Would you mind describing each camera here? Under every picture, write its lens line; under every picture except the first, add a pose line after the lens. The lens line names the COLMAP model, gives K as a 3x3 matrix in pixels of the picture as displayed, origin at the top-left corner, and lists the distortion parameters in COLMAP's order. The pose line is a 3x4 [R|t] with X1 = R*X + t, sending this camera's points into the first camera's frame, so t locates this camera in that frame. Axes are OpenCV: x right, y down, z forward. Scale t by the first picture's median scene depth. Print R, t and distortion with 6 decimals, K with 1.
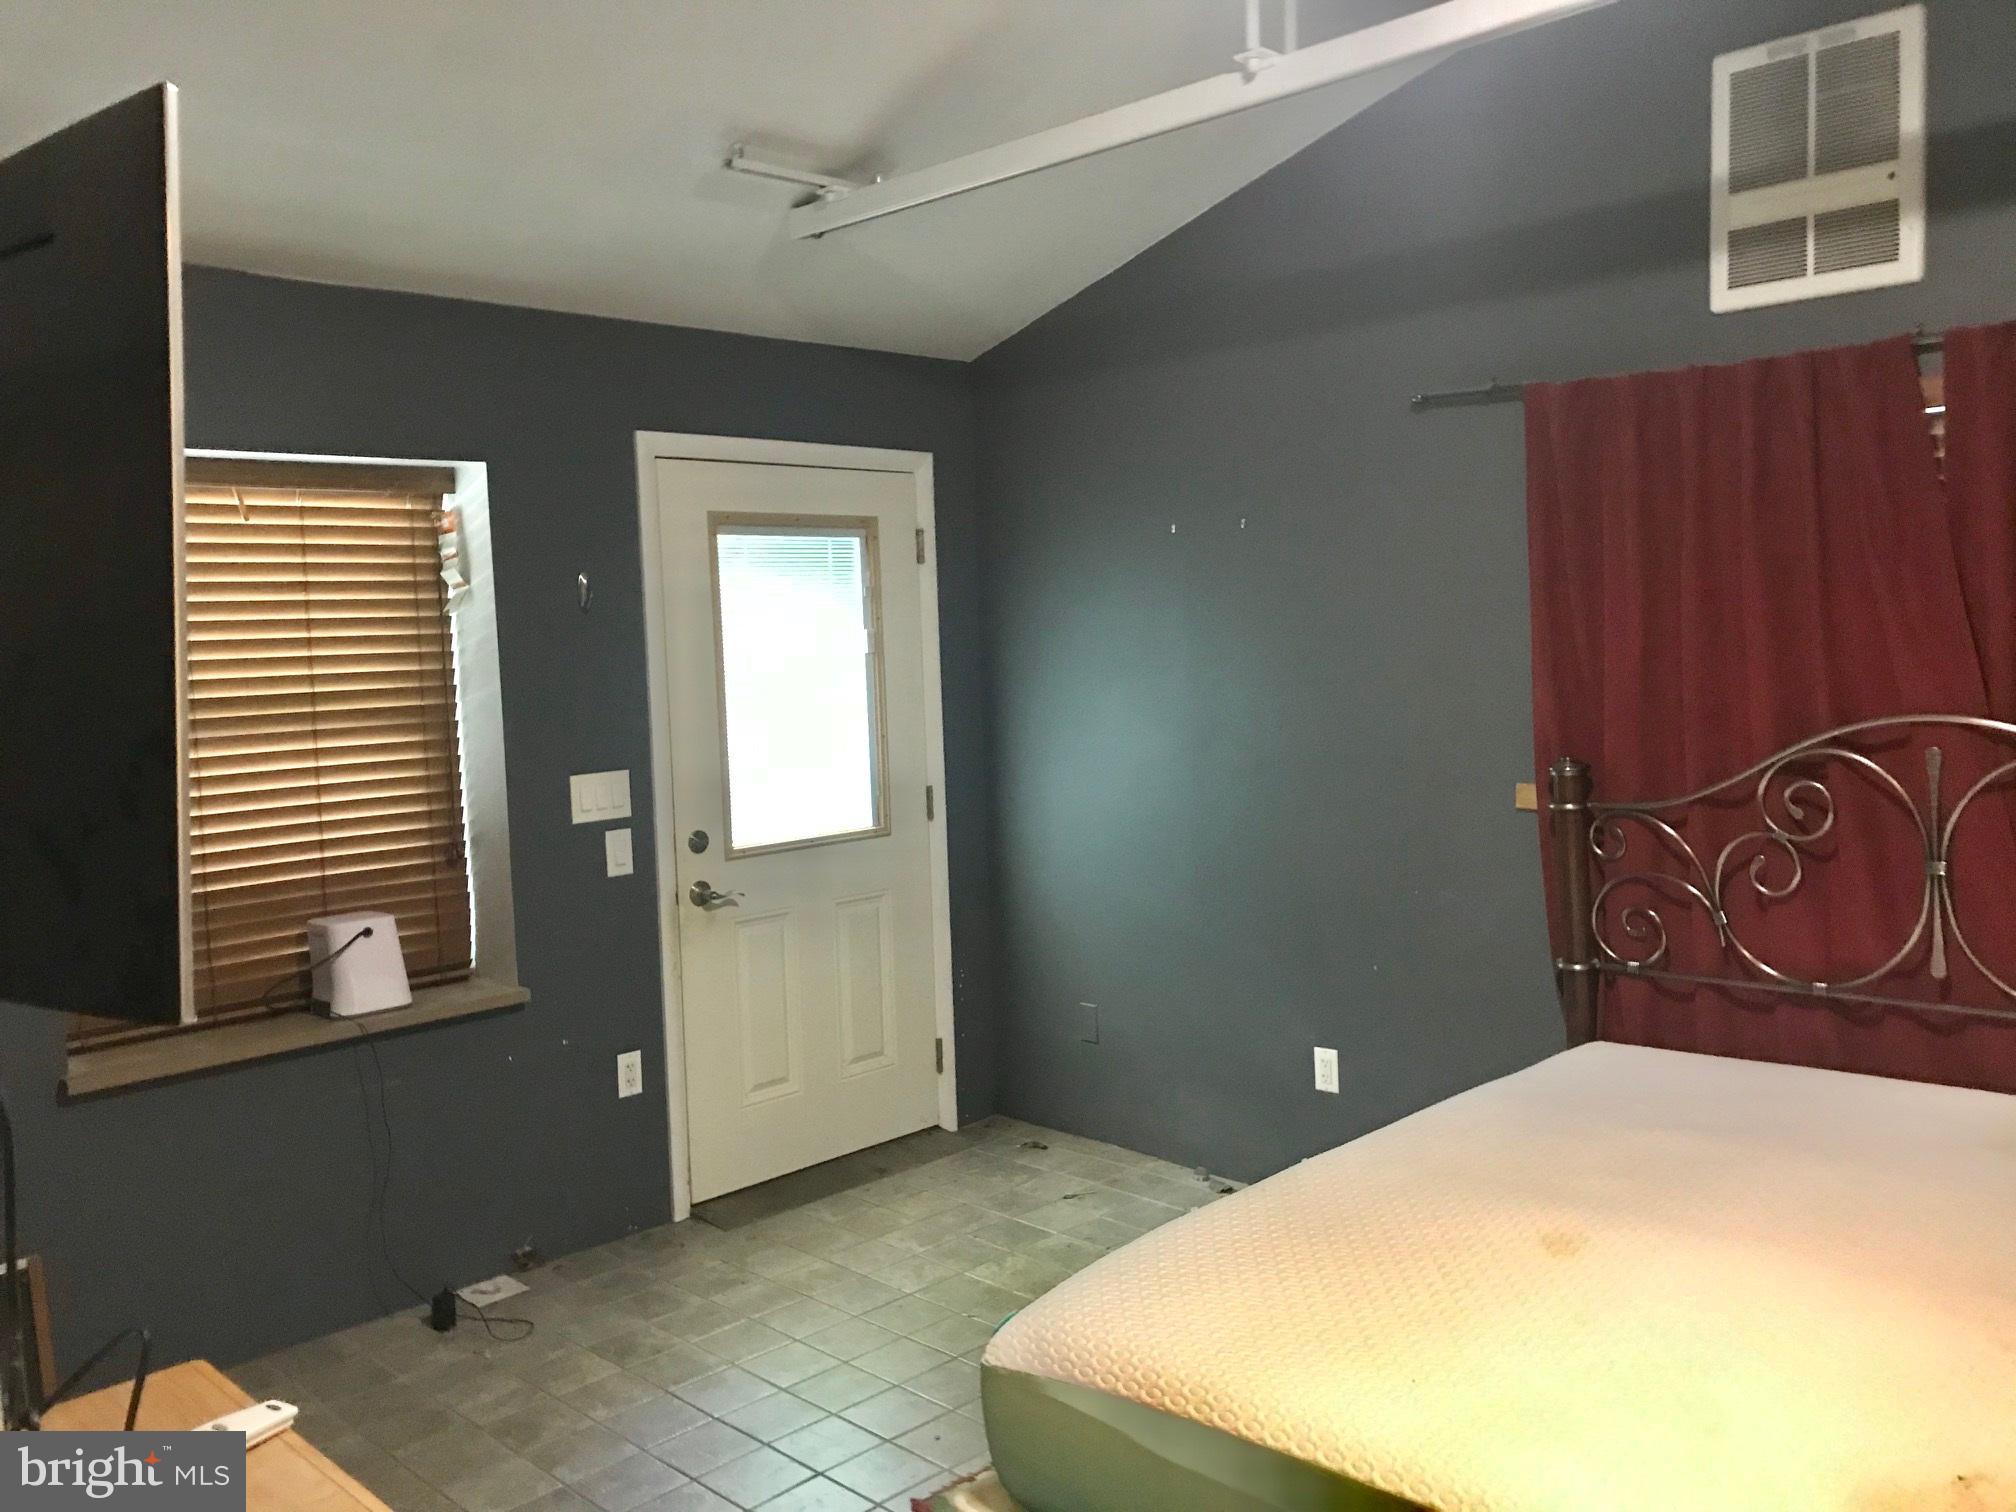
lens RADIAL K [[1637.6, 0, 995.7], [0, 1637.6, 736.5], [0, 0, 1]] dist [0.039851, -0.053905]
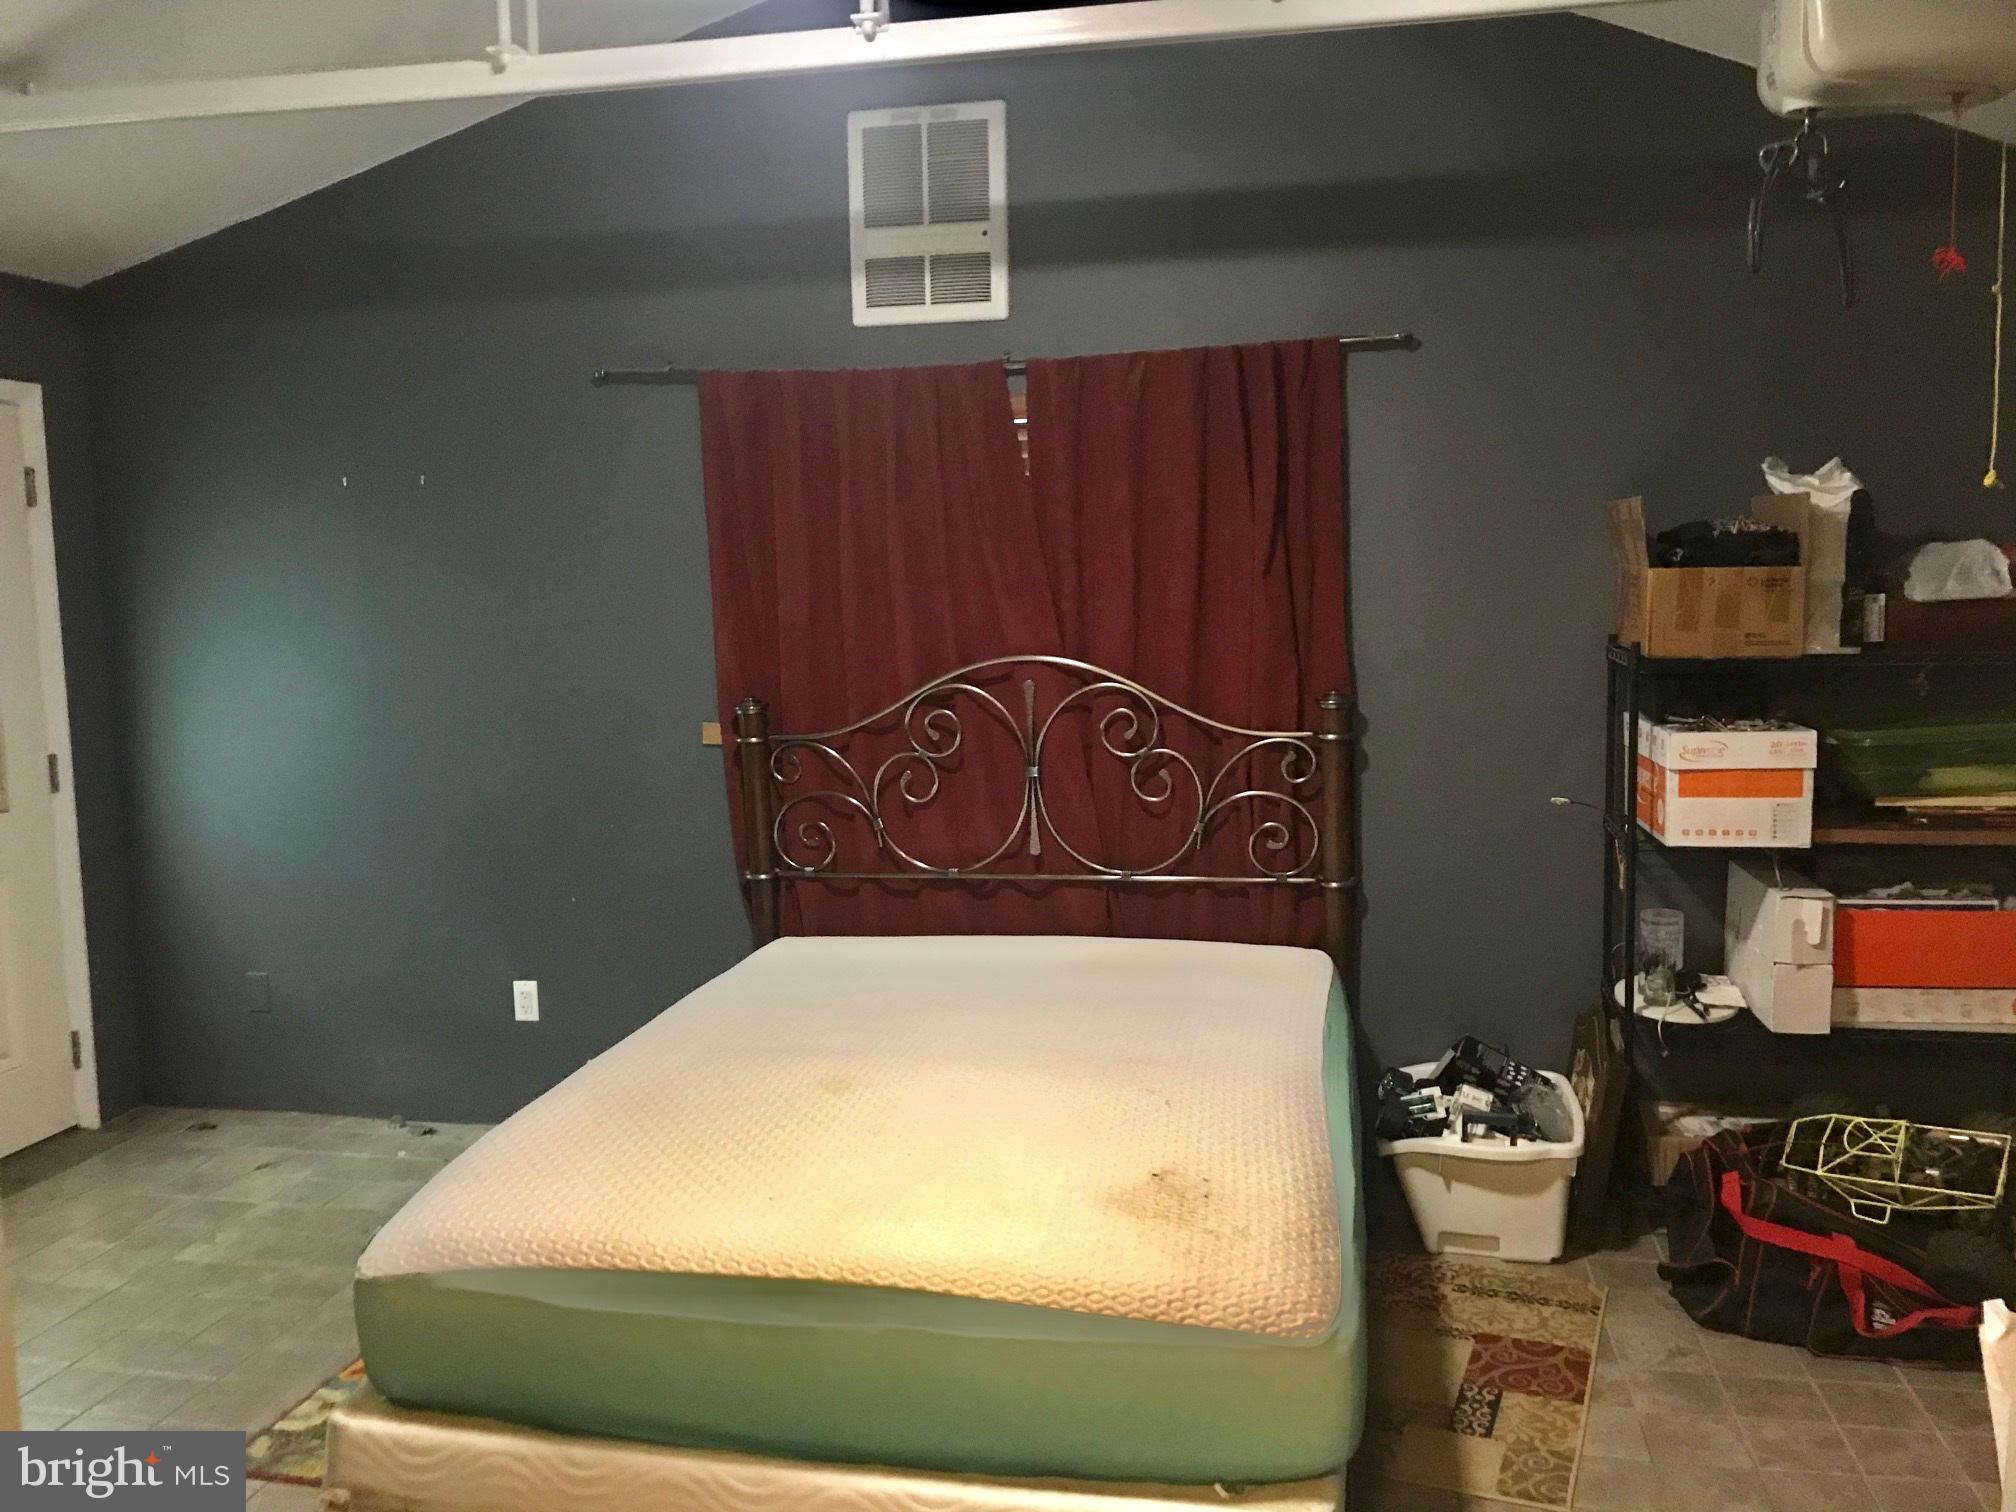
lens RADIAL K [[1637.6, 0, 995.7], [0, 1637.6, 736.5], [0, 0, 1]] dist [0.039851, -0.053905]
pose [[0.836204, -0.041613, 0.546837, -0.149009], [0.027880, 0.999053, 0.033393, 0.006374], [-0.547709, -0.012677, 0.836573, -0.067694]]
